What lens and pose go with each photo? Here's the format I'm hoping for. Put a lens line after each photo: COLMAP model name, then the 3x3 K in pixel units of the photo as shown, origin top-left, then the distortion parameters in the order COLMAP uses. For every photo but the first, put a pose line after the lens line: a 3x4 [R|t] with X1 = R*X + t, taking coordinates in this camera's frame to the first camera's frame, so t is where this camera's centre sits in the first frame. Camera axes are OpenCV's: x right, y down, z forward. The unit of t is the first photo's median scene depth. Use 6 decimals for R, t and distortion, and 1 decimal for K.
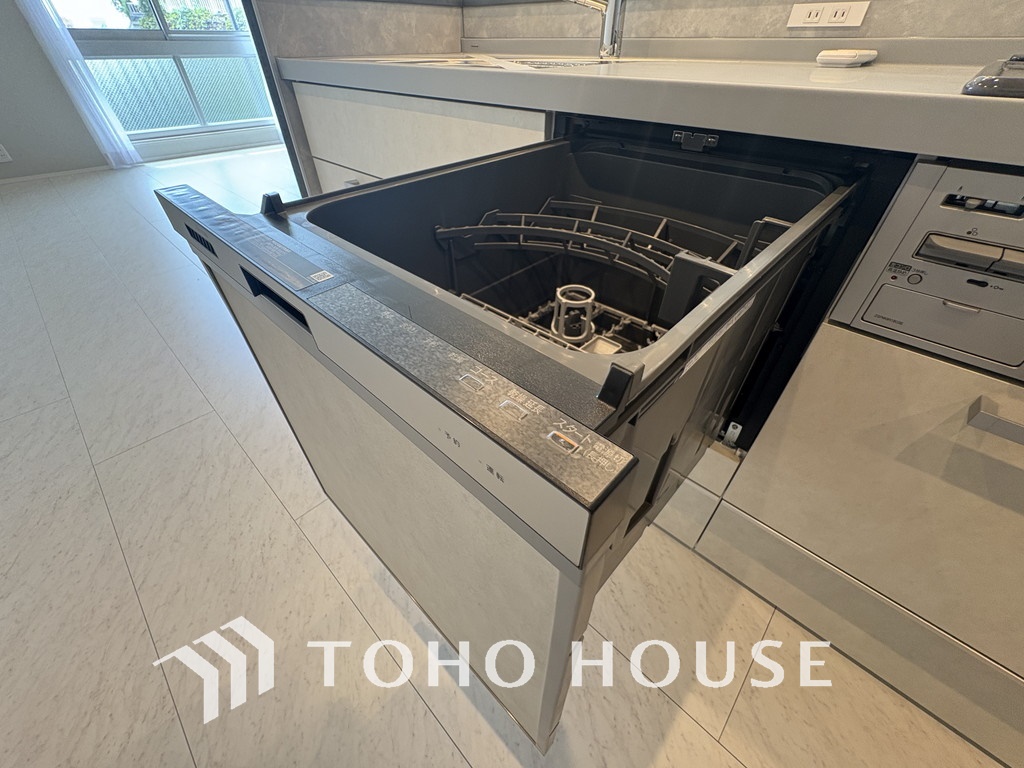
lens RADIAL K [[408.4, 0, 510.0], [0, 408.4, 382.5], [0, 0, 1]] dist [-0.000570, 0.000511]
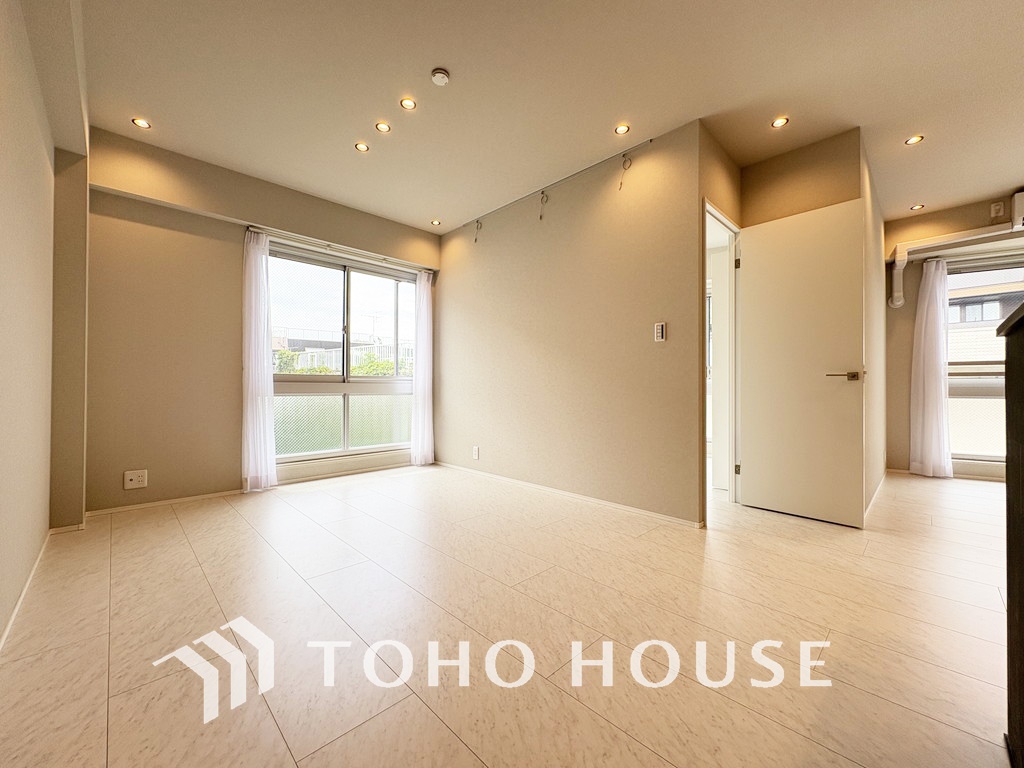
lens RADIAL K [[410.1, 0, 517.0], [0, 410.1, 383.1], [0, 0, 1]] dist [-0.001412, 0.000012]
pose [[0.999214, 0.000830, -0.039621, -0.861203], [-0.026280, 0.762203, -0.646805, -0.363837], [0.029662, 0.647338, 0.761626, 0.465849]]
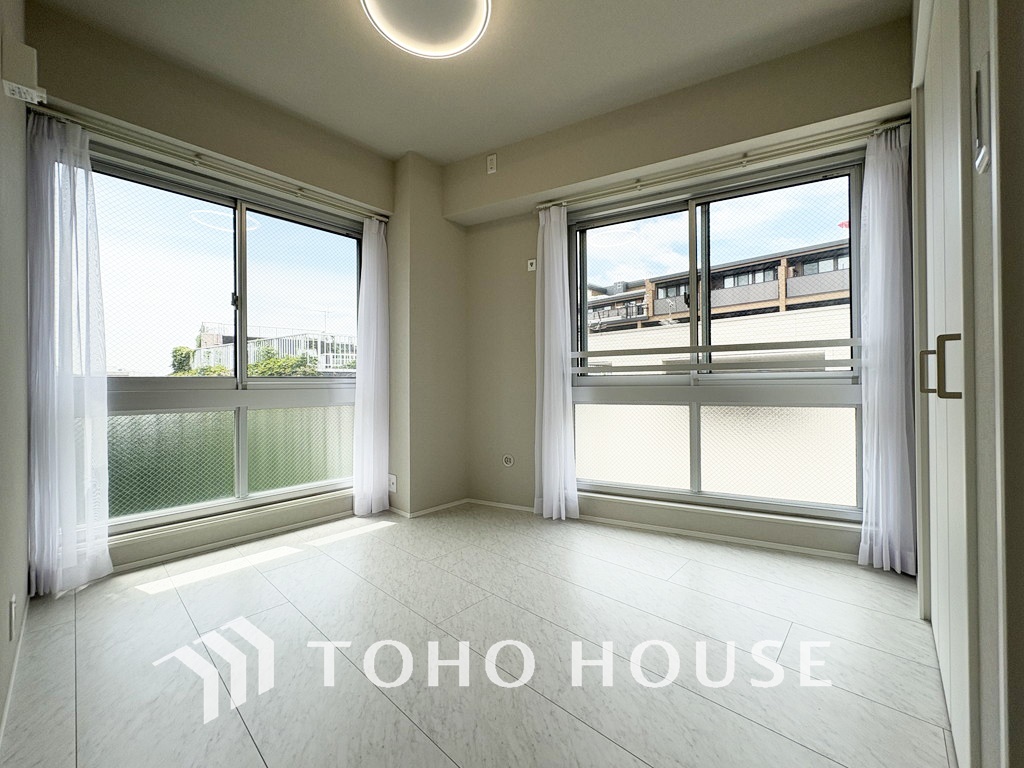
lens RADIAL K [[408.4, 0, 510.0], [0, 408.4, 382.5], [0, 0, 1]] dist [-0.000570, 0.000511]
pose [[0.999876, -0.009324, 0.012712, -1.026580], [0.015349, 0.759673, -0.650124, -1.033848], [-0.003595, 0.650238, 0.759722, 1.232510]]
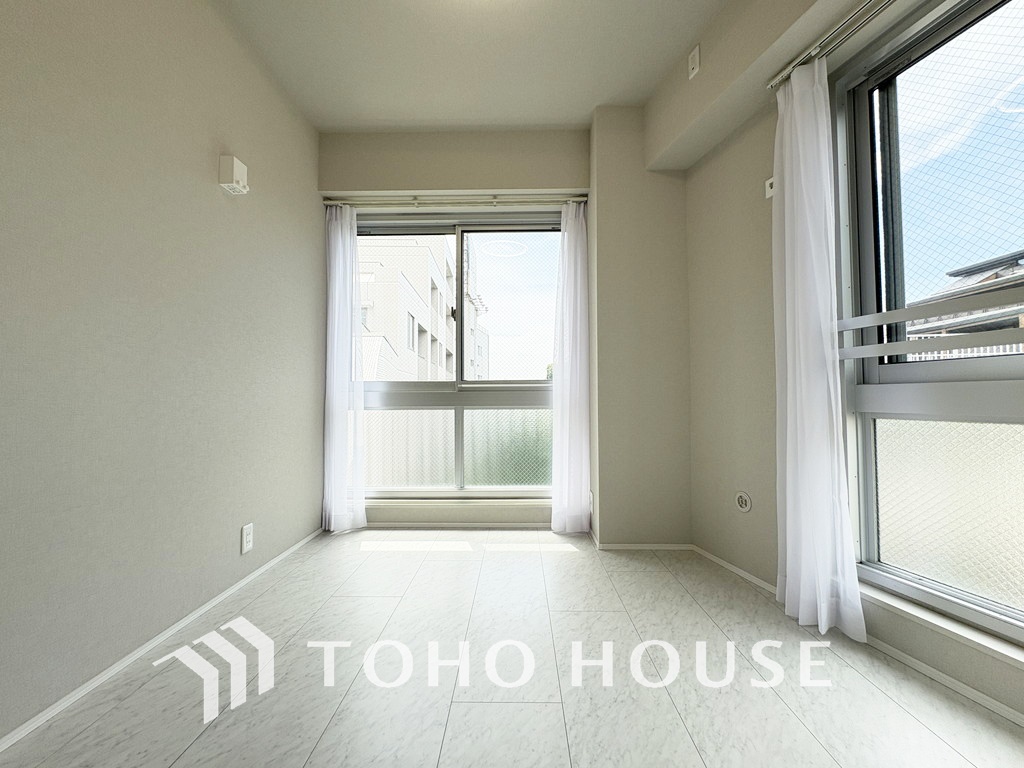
lens RADIAL K [[408.4, 0, 510.0], [0, 408.4, 382.5], [0, 0, 1]] dist [-0.000570, 0.000511]
pose [[0.677397, -0.033067, -0.734874, -0.554289], [-0.470558, 0.748388, -0.467429, -1.380671], [0.565427, 0.662436, 0.491396, 1.710212]]
